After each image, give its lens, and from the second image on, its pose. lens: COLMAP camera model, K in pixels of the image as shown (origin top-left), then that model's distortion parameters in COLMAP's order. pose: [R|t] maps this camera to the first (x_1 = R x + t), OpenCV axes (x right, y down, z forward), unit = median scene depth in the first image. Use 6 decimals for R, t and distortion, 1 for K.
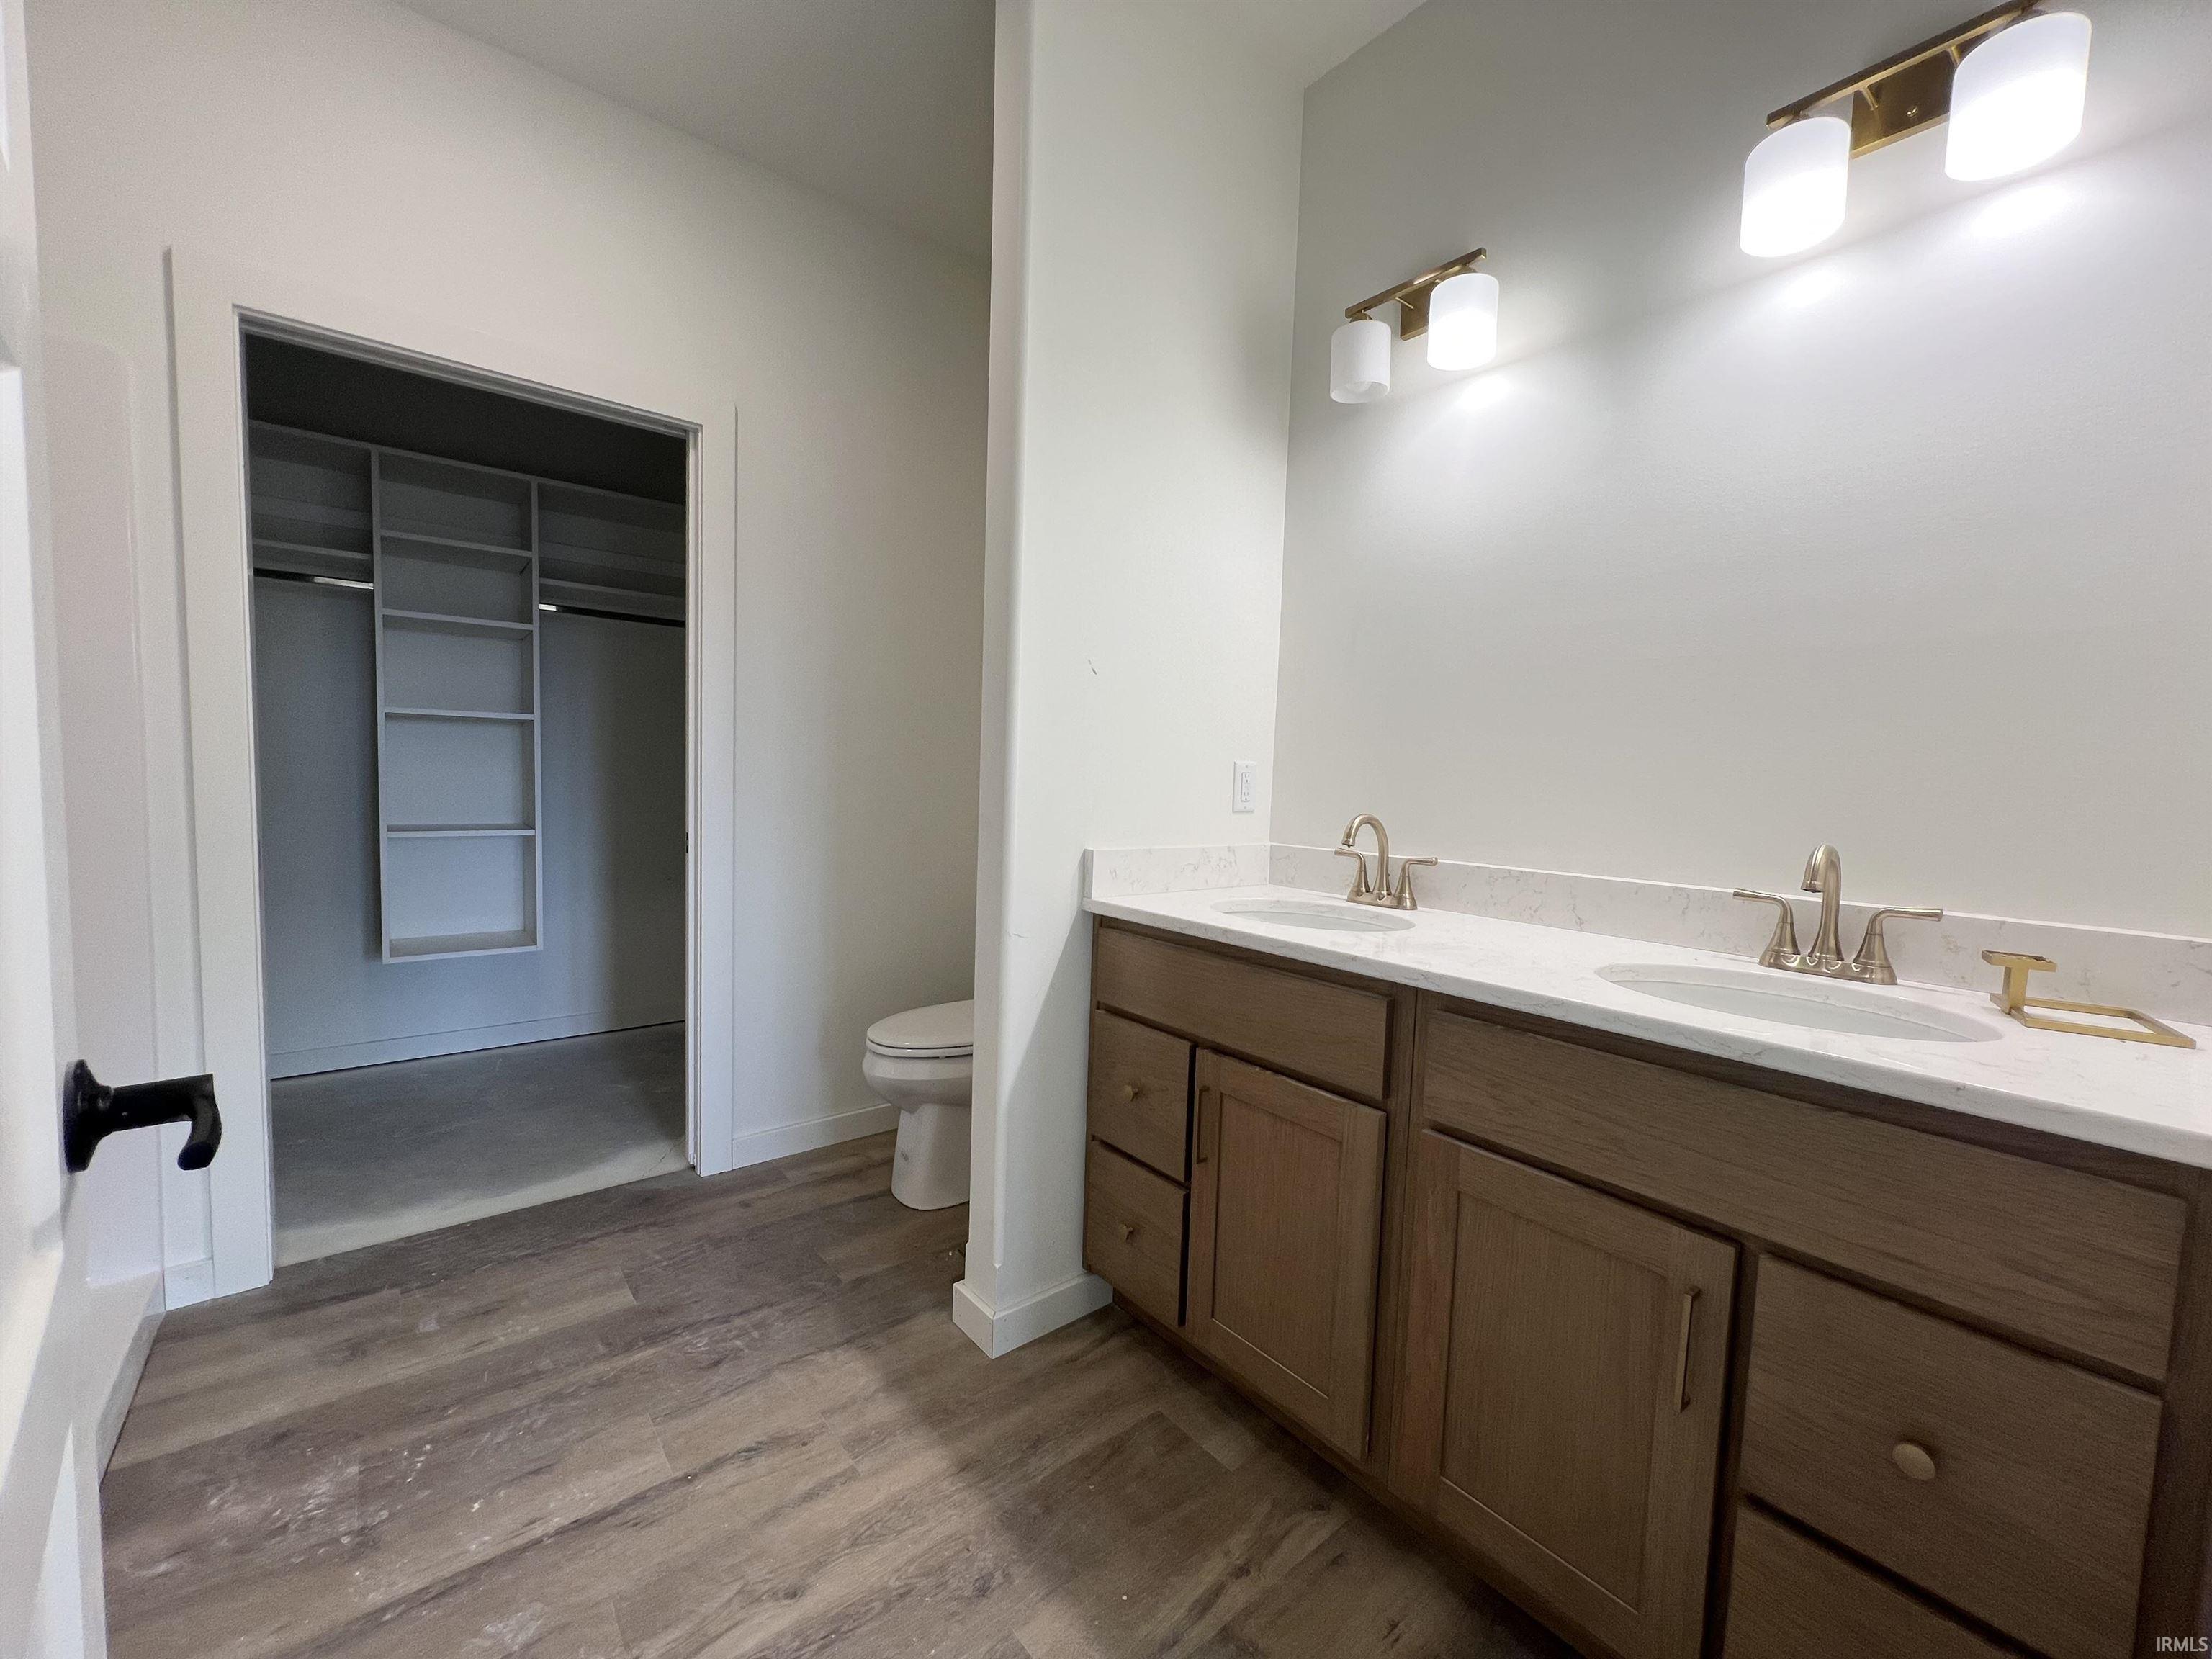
lens RADIAL K [[884.3, 0, 1106.8], [0, 884.3, 832.7], [0, 0, 1]] dist [-0.001555, 0.000272]
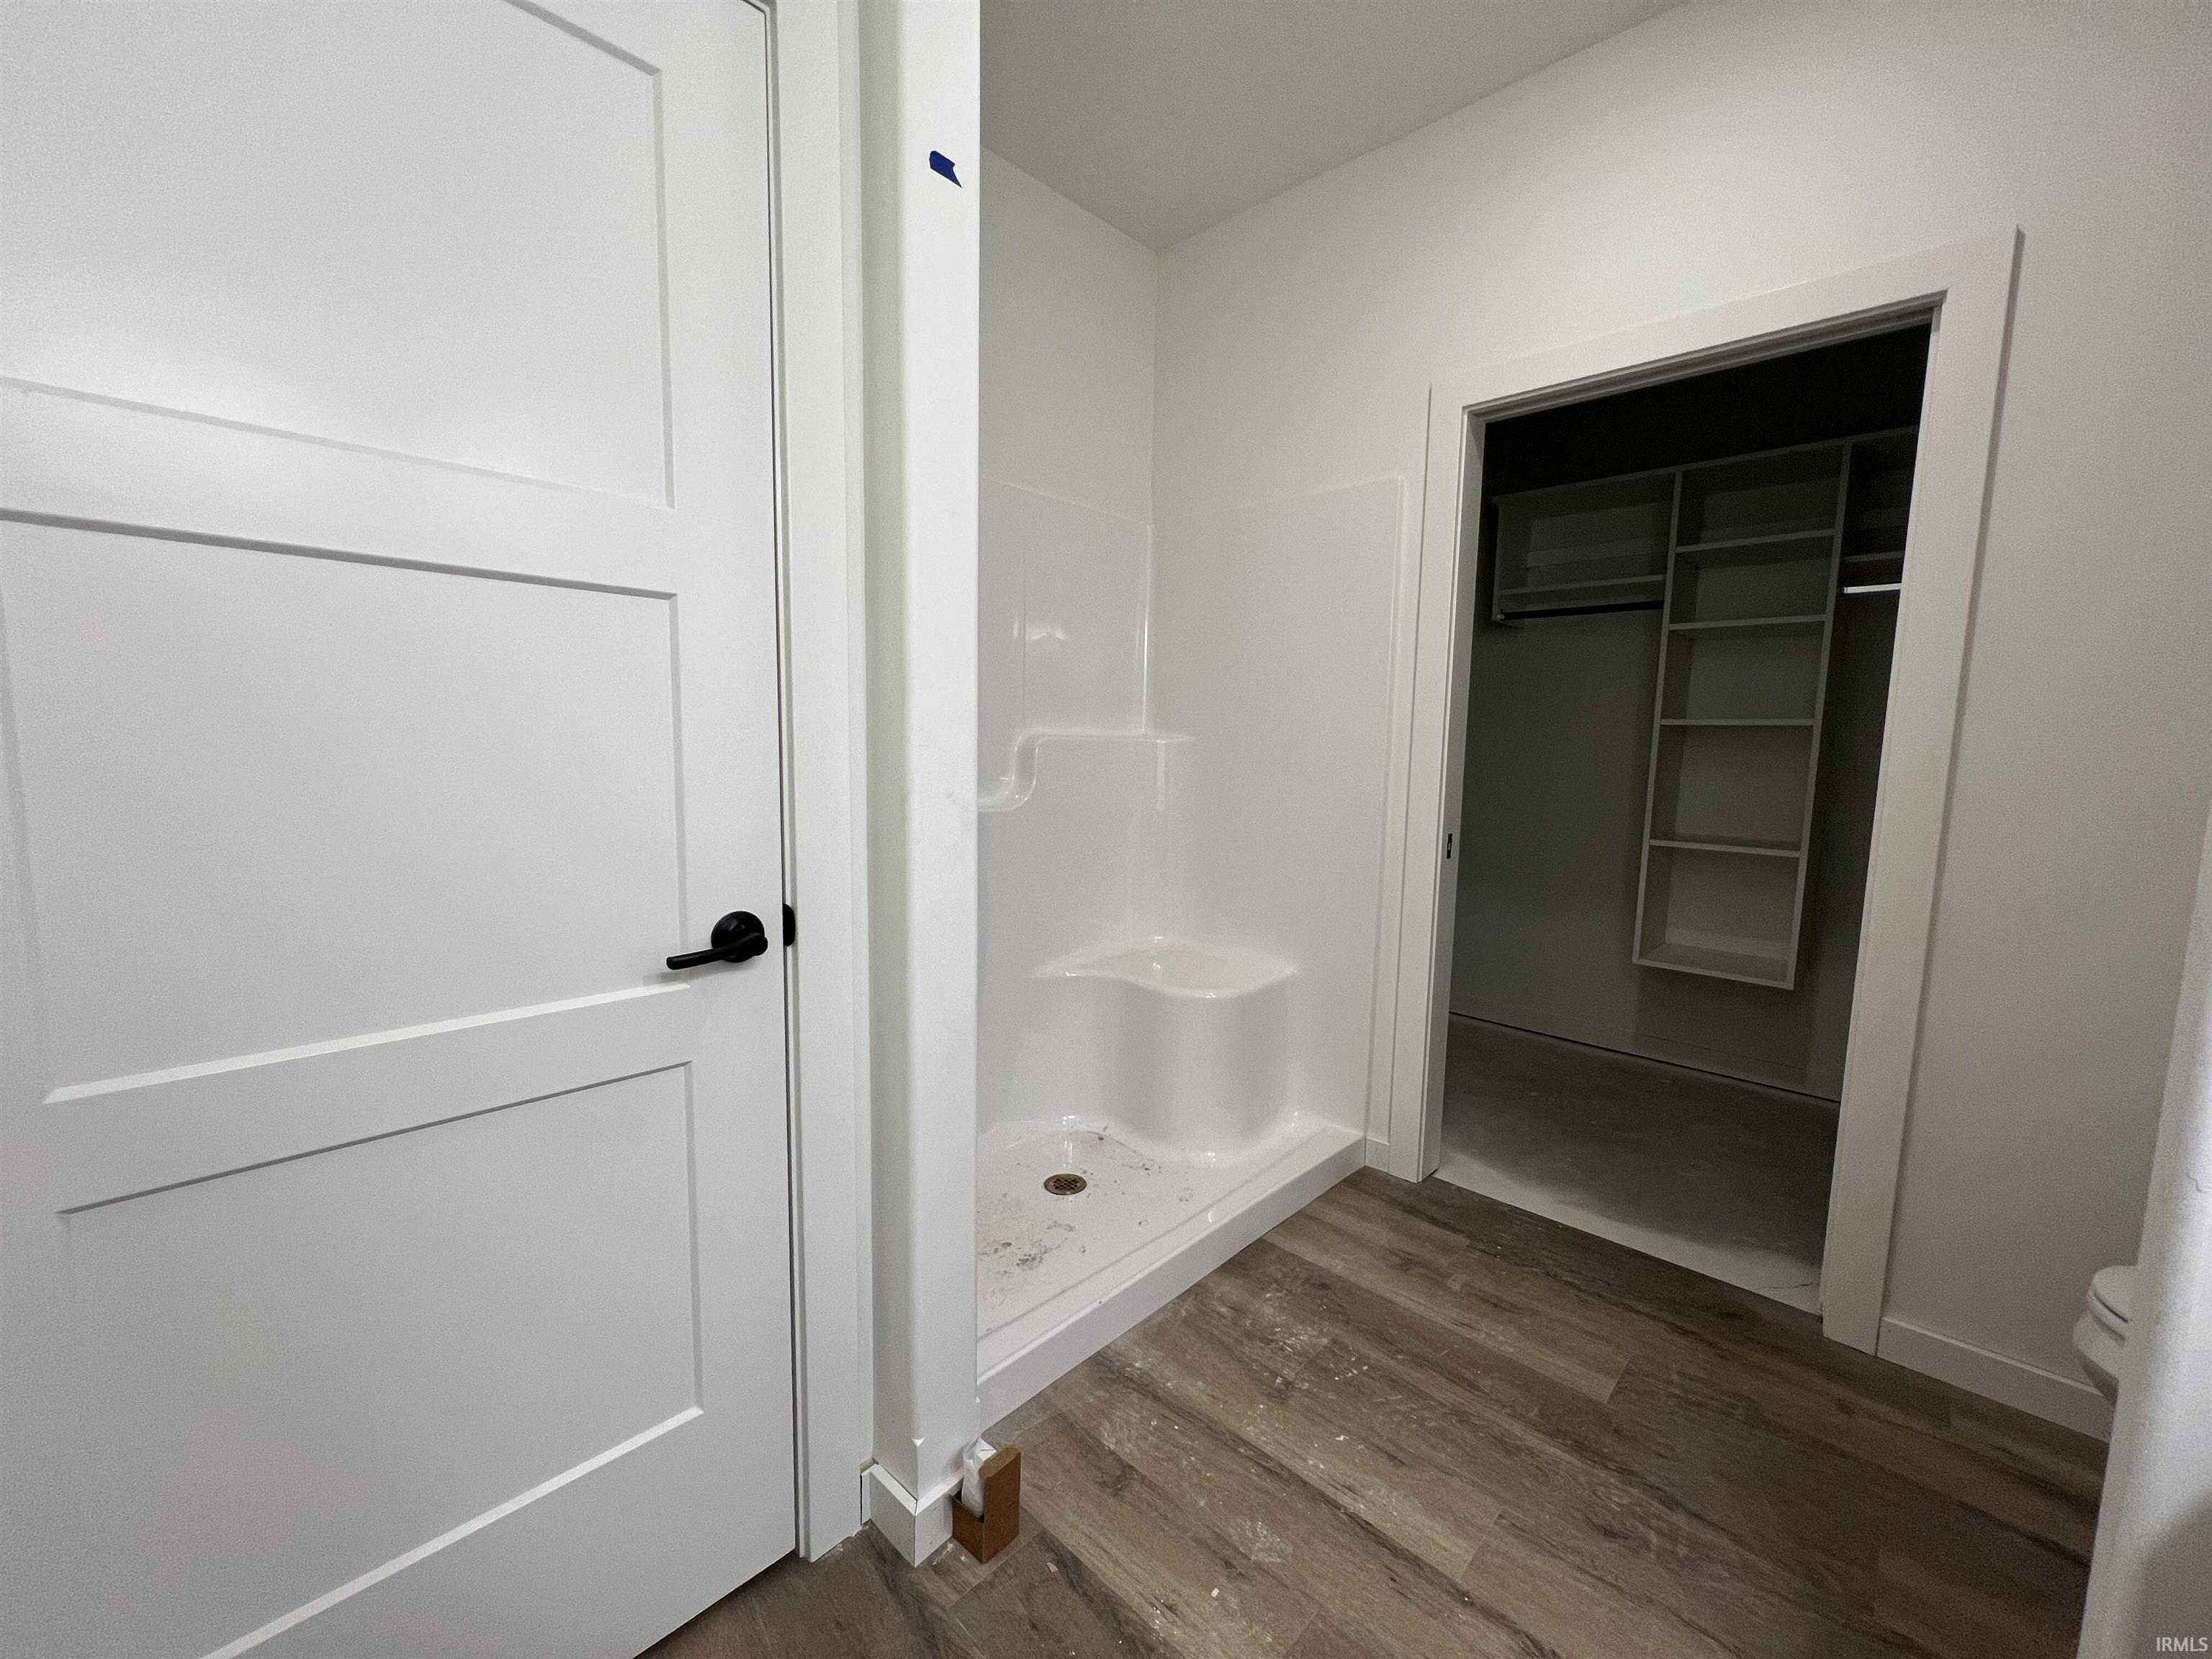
lens RADIAL K [[884.3, 0, 1106.8], [0, 884.3, 832.7], [0, 0, 1]] dist [-0.001555, 0.000272]
pose [[0.124570, 0.076471, -0.989260, 0.241904], [-0.085164, 0.994170, 0.066127, -0.040223], [0.988549, 0.076012, 0.130357, 0.405161]]
